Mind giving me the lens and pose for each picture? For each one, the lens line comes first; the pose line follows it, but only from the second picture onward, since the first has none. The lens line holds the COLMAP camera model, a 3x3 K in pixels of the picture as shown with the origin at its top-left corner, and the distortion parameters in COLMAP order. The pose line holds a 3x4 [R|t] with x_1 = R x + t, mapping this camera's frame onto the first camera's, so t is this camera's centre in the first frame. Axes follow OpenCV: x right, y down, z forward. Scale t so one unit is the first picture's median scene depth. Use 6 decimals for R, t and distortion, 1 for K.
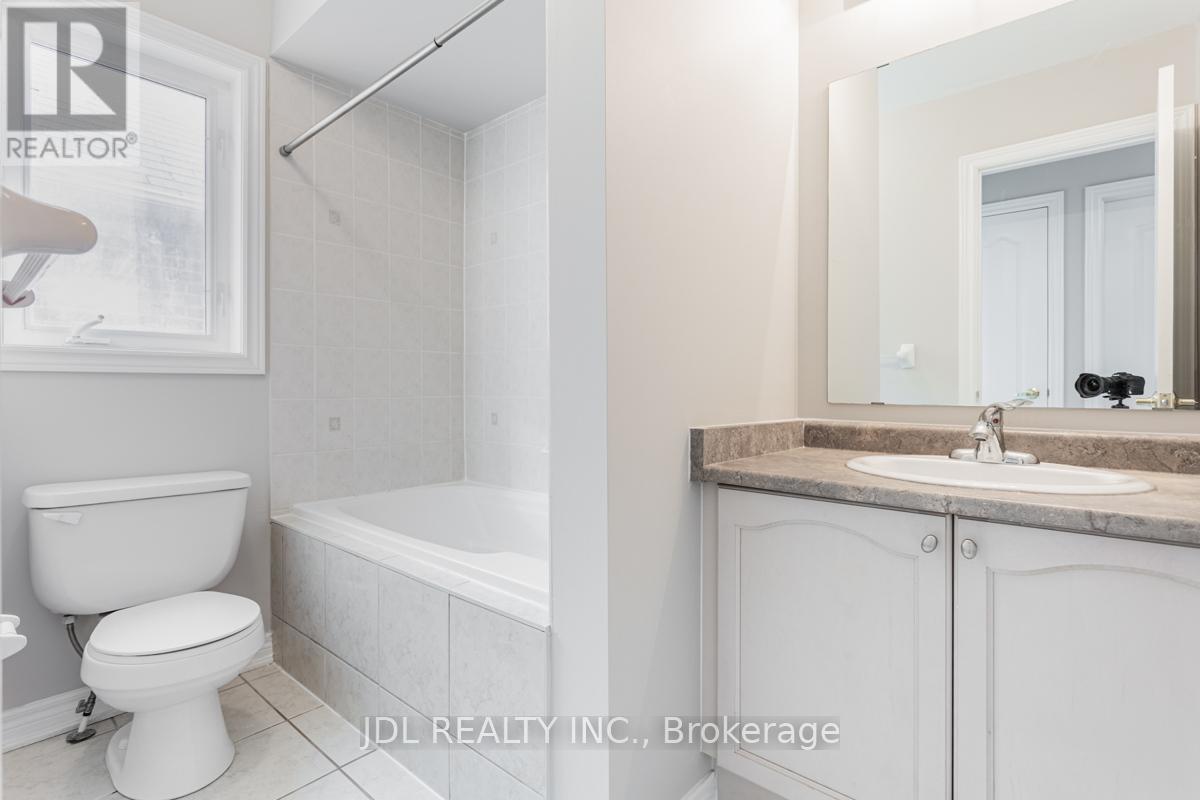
lens RADIAL K [[594.7, 0, 602.9], [0, 594.7, 385.2], [0, 0, 1]] dist [0.001435, -0.000378]
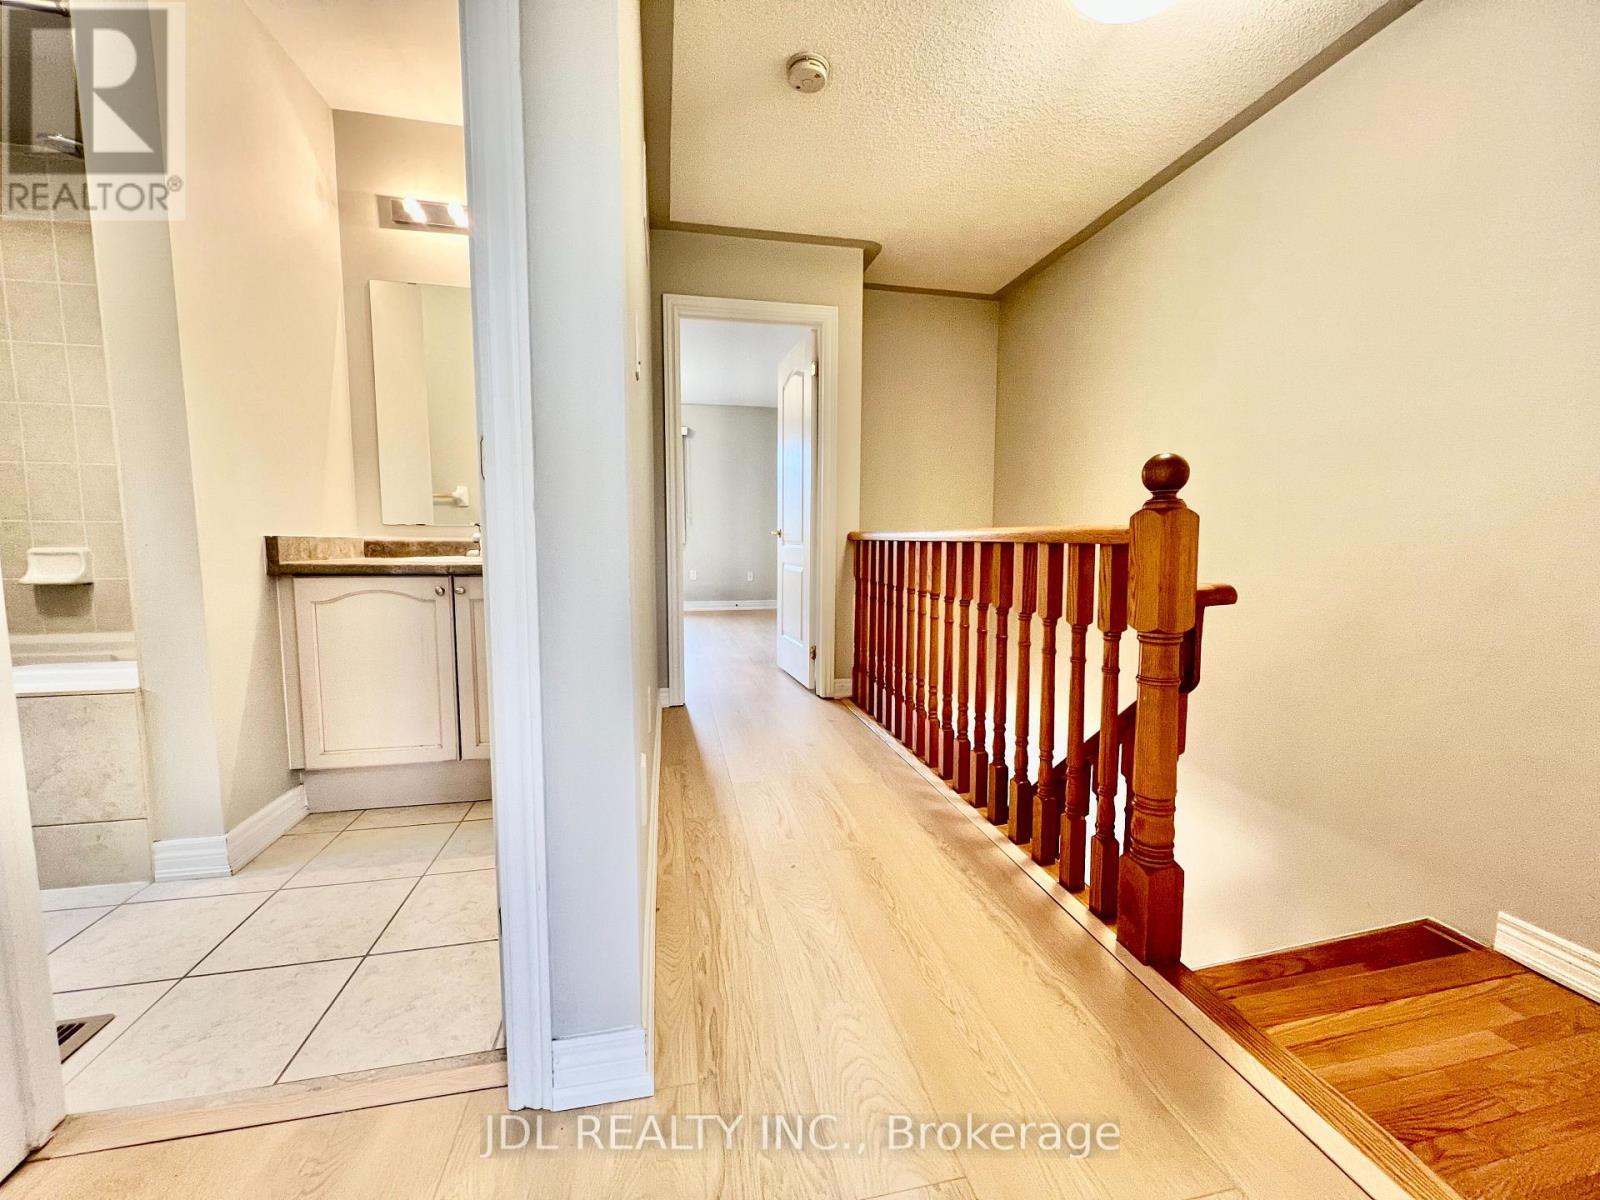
lens RADIAL K [[590.5, 0, 795.7], [0, 590.5, 592.7], [0, 0, 1]] dist [0.001053, -0.000010]
pose [[0.582272, -0.071149, 0.809875, -0.244758], [-0.015684, 0.994995, 0.098688, 0.046795], [-0.812843, -0.070165, 0.578242, -0.770103]]
